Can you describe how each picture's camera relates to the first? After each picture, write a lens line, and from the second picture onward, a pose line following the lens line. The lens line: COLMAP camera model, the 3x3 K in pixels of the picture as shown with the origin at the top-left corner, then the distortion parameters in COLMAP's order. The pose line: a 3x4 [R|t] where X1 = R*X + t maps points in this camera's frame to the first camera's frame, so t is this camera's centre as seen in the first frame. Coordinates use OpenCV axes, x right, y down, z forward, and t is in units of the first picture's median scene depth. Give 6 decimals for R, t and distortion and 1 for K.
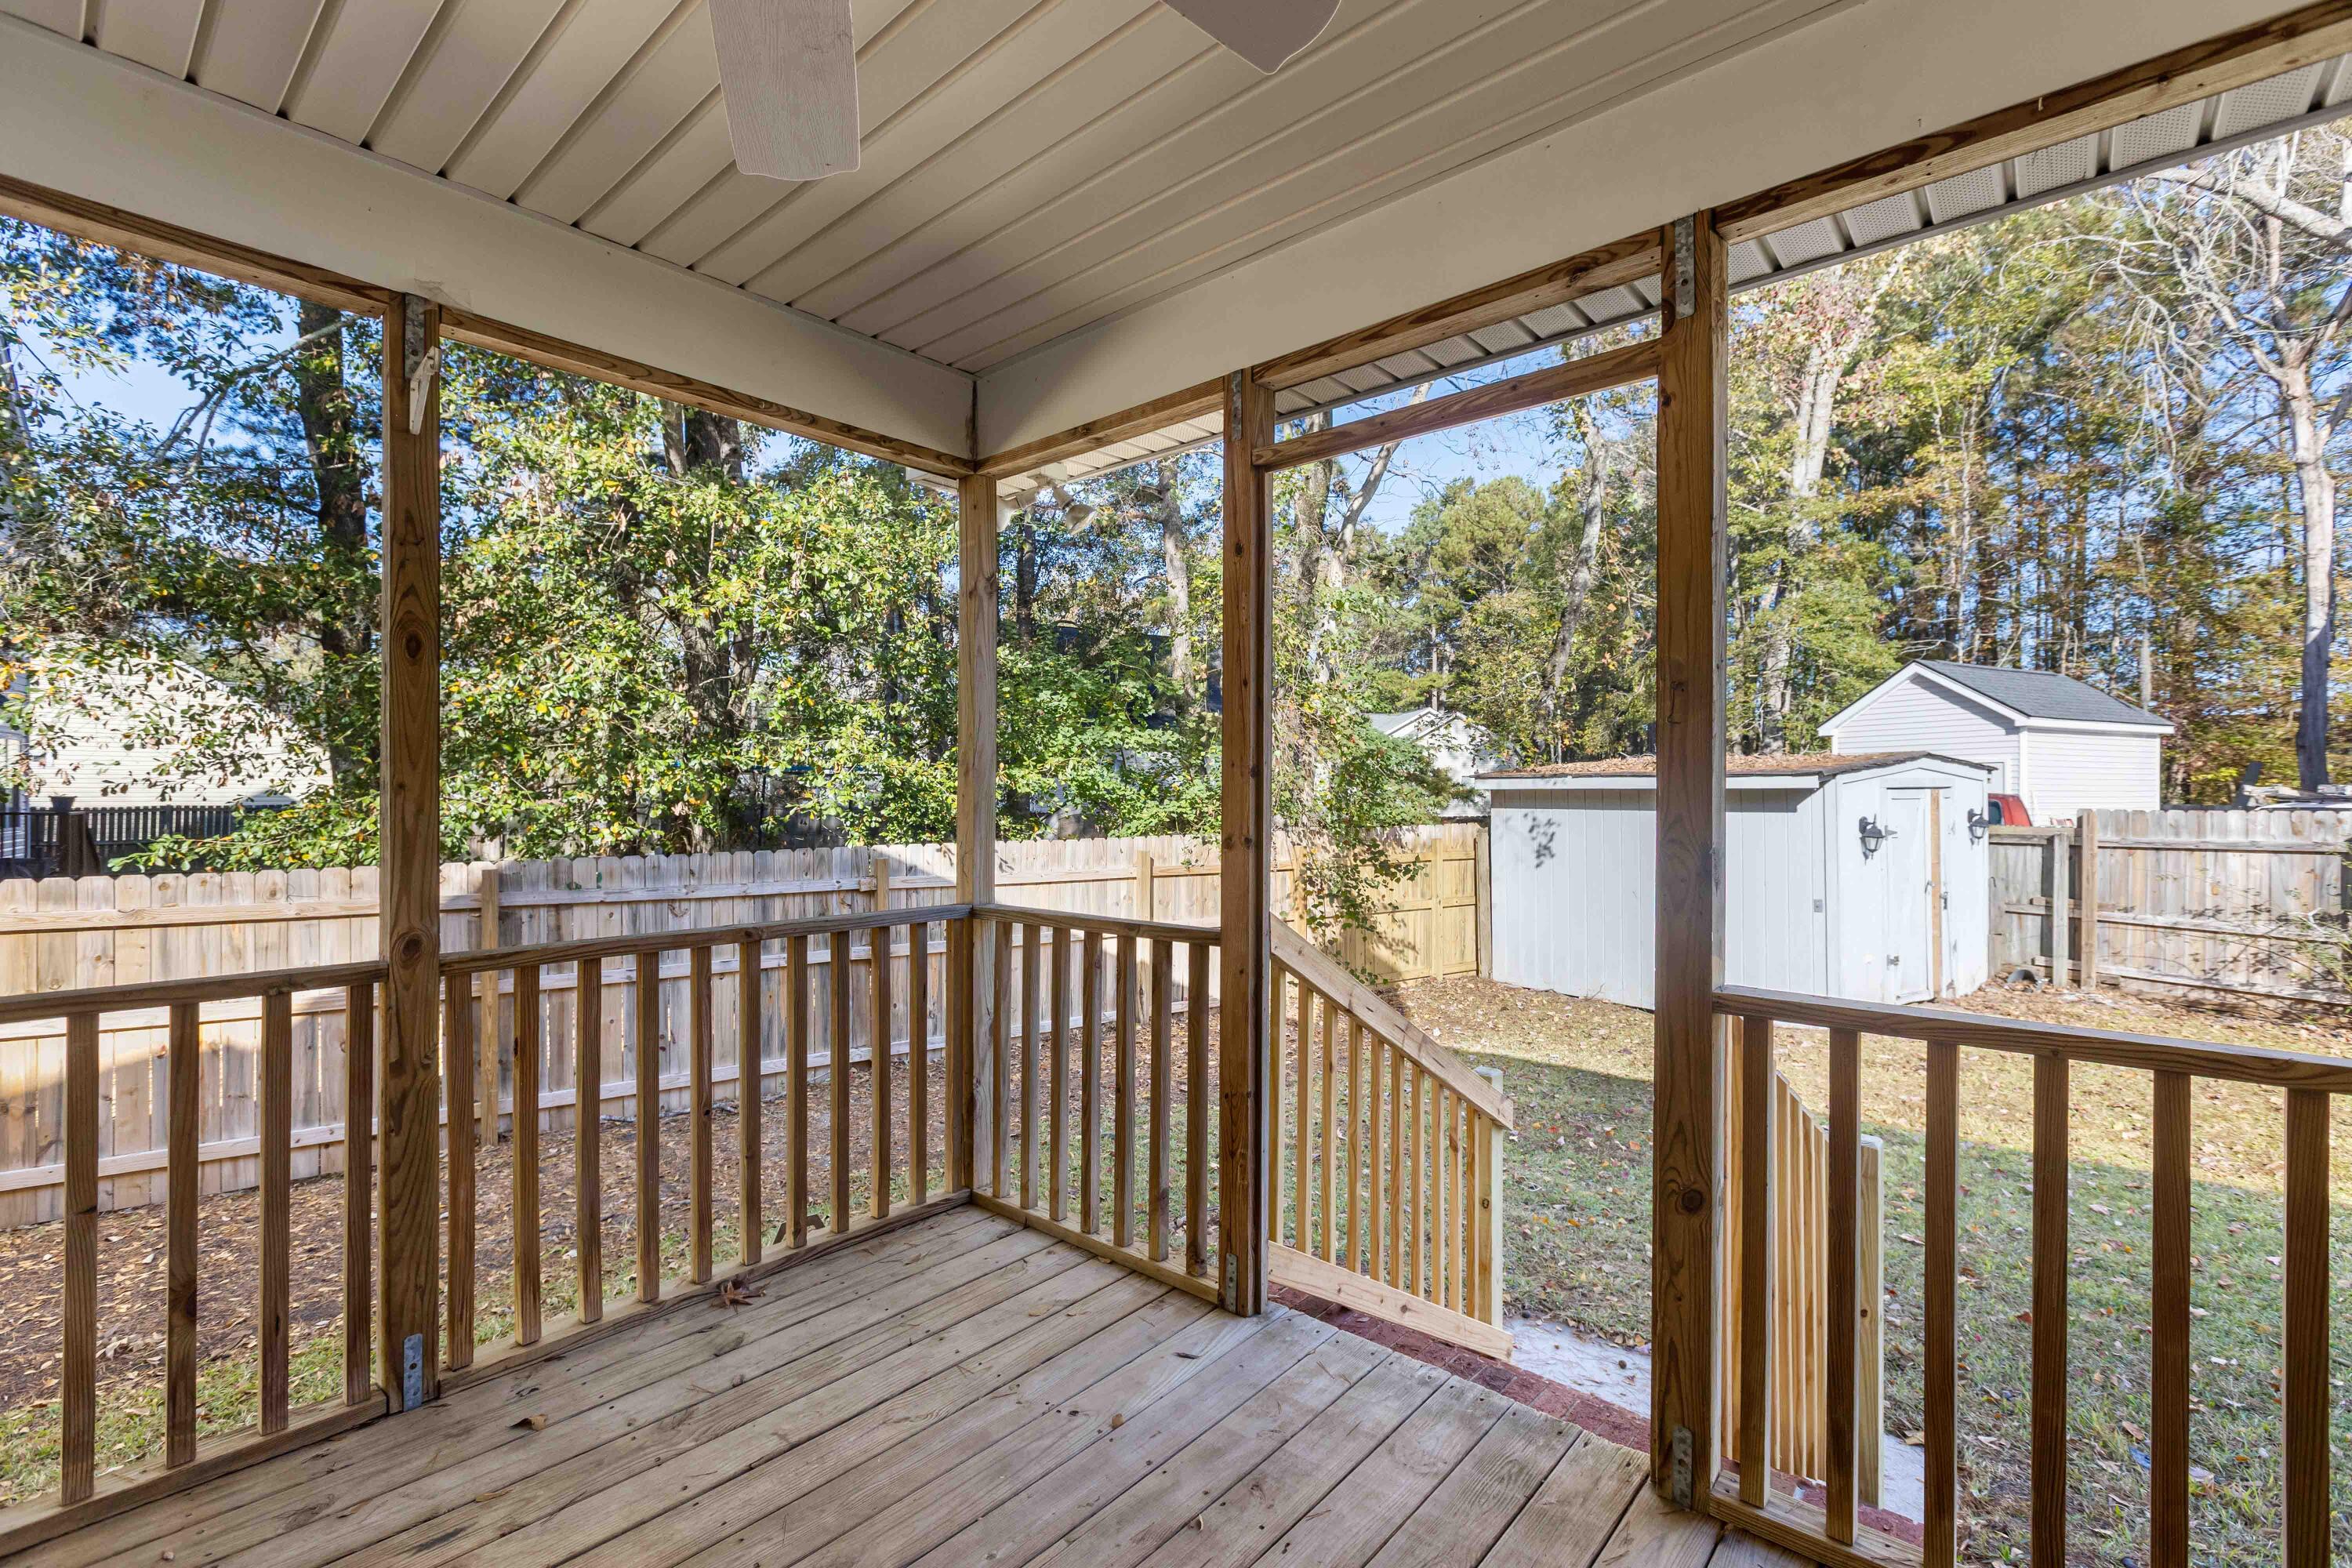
lens RADIAL K [[1069.6, 0, 1170.4], [0, 1069.6, 793.6], [0, 0, 1]] dist [-0.000669, -0.003144]
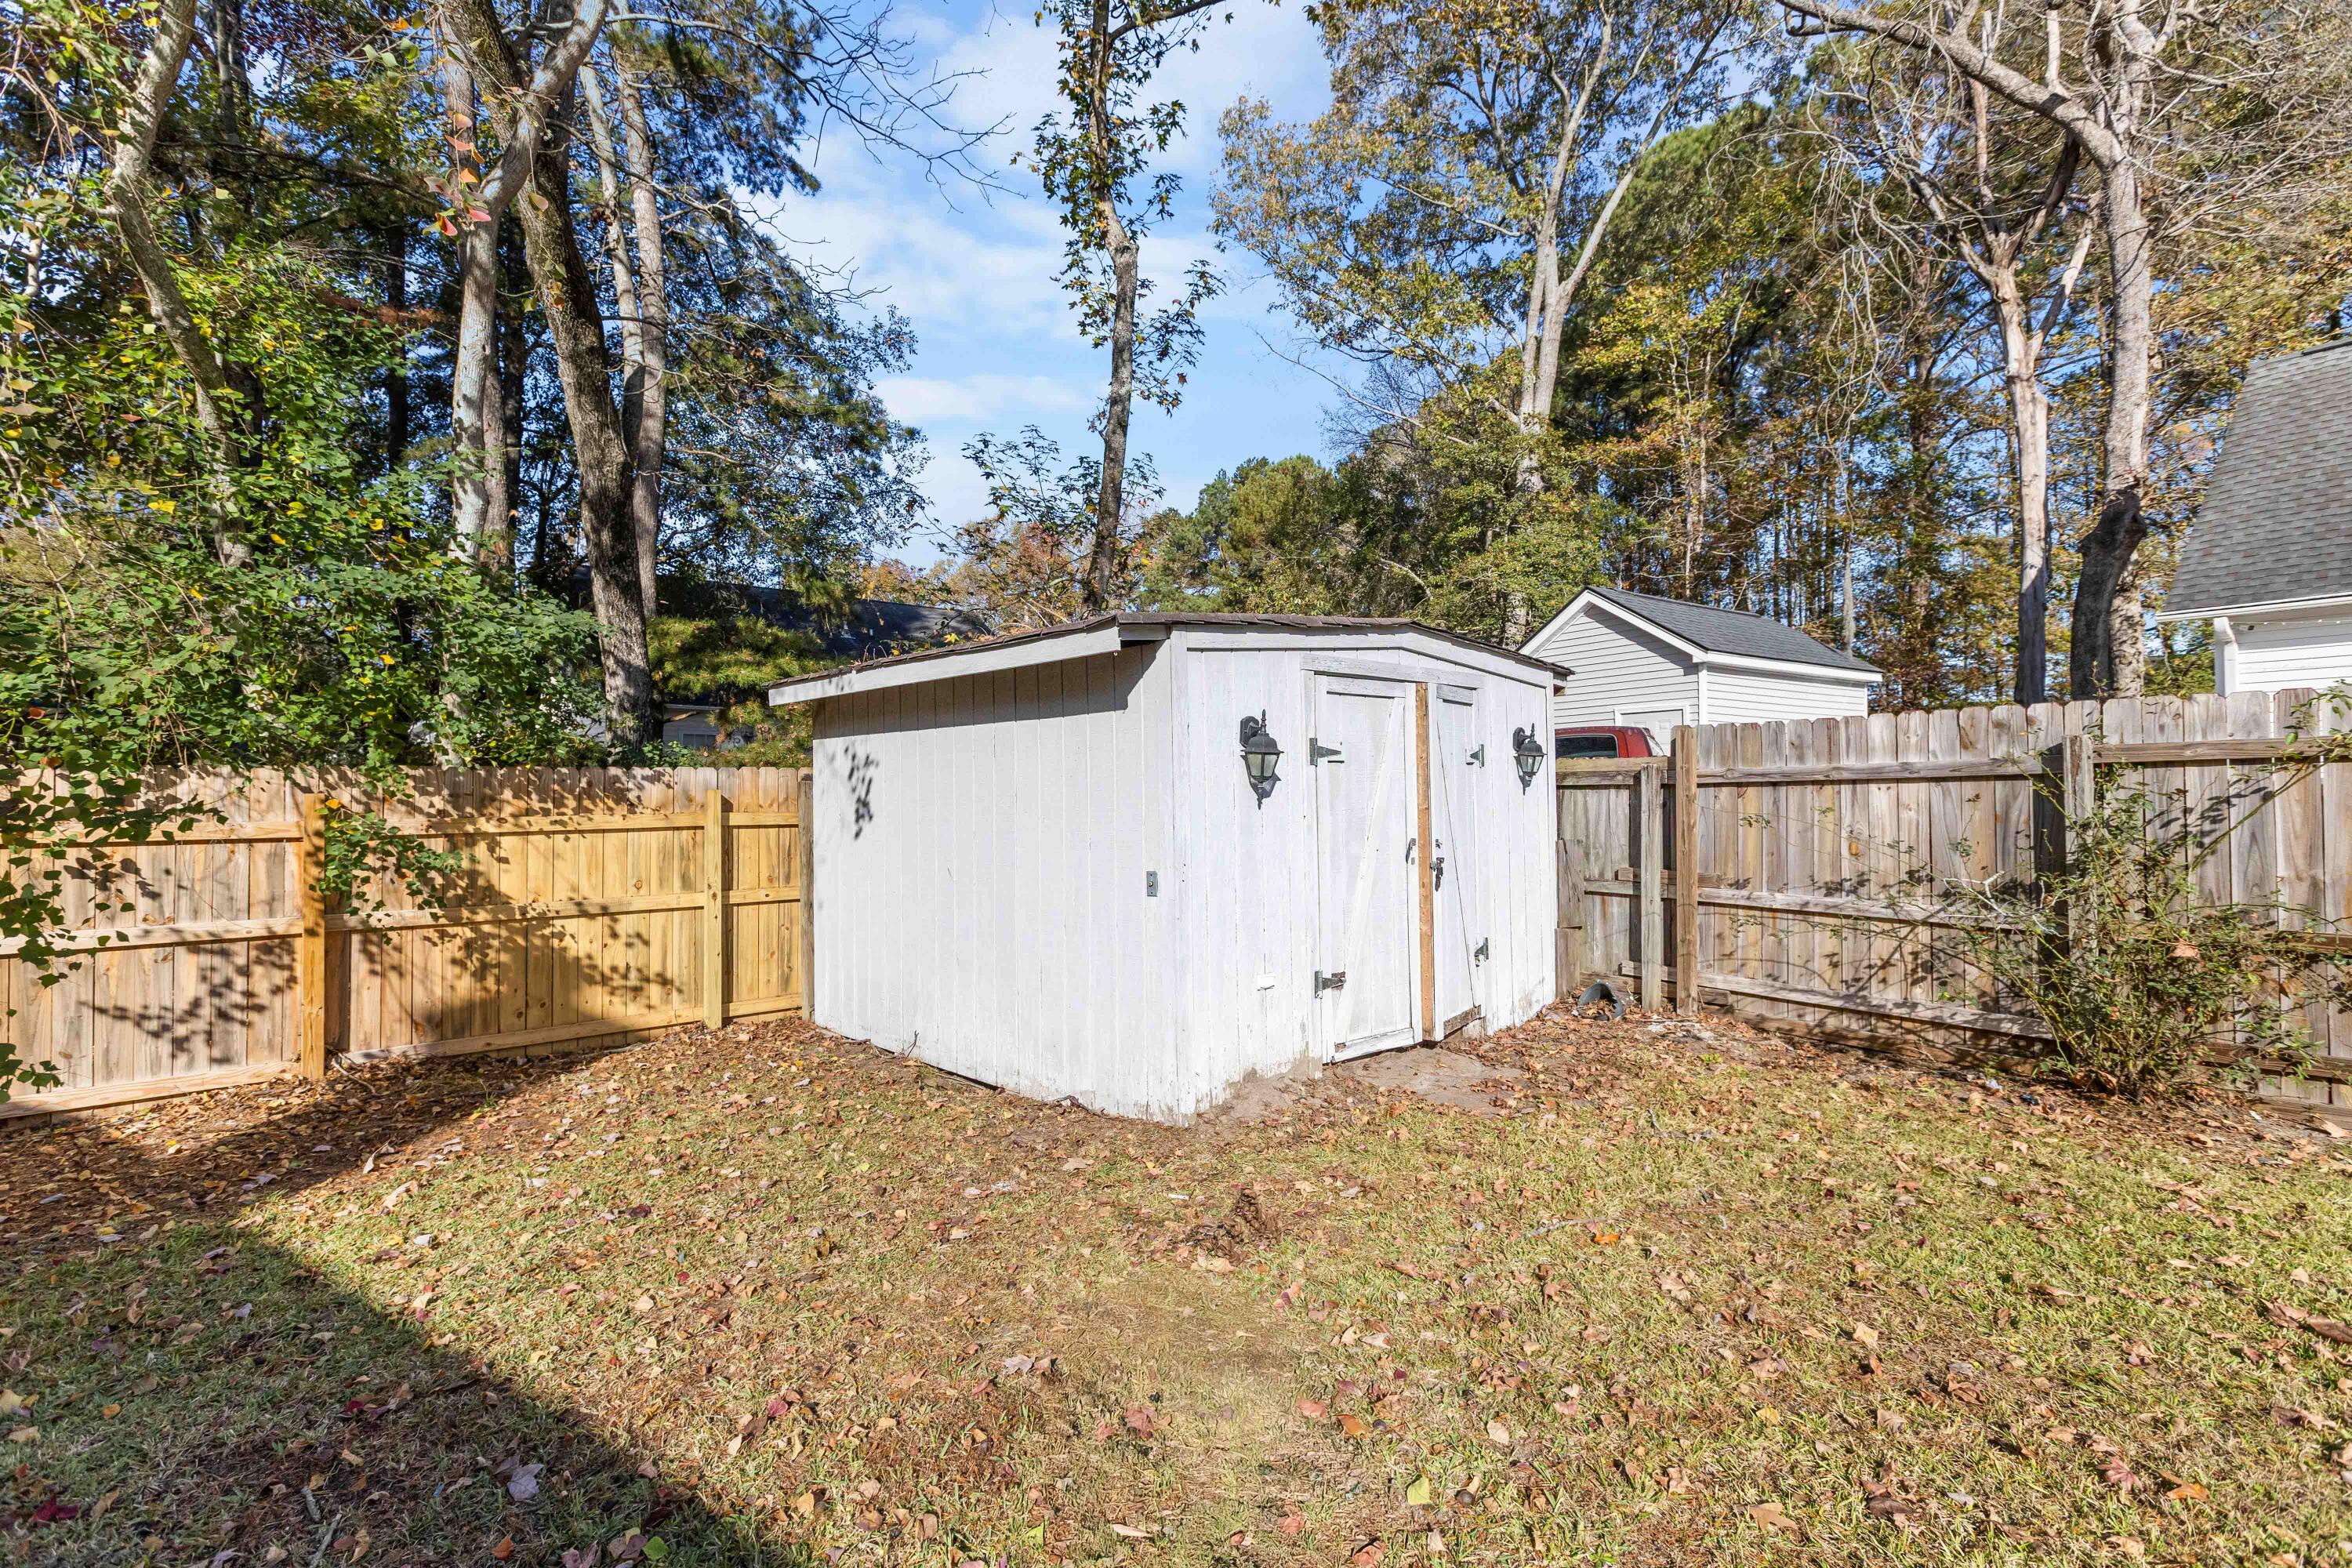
lens RADIAL K [[1069.6, 0, 1179.3], [0, 1069.6, 777.3], [0, 0, 1]] dist [-0.000669, -0.003144]
pose [[0.990861, -0.002605, 0.134858, 0.482612], [0.005297, 0.999794, -0.019610, 0.055933], [-0.134779, 0.020145, 0.990671, 0.419453]]
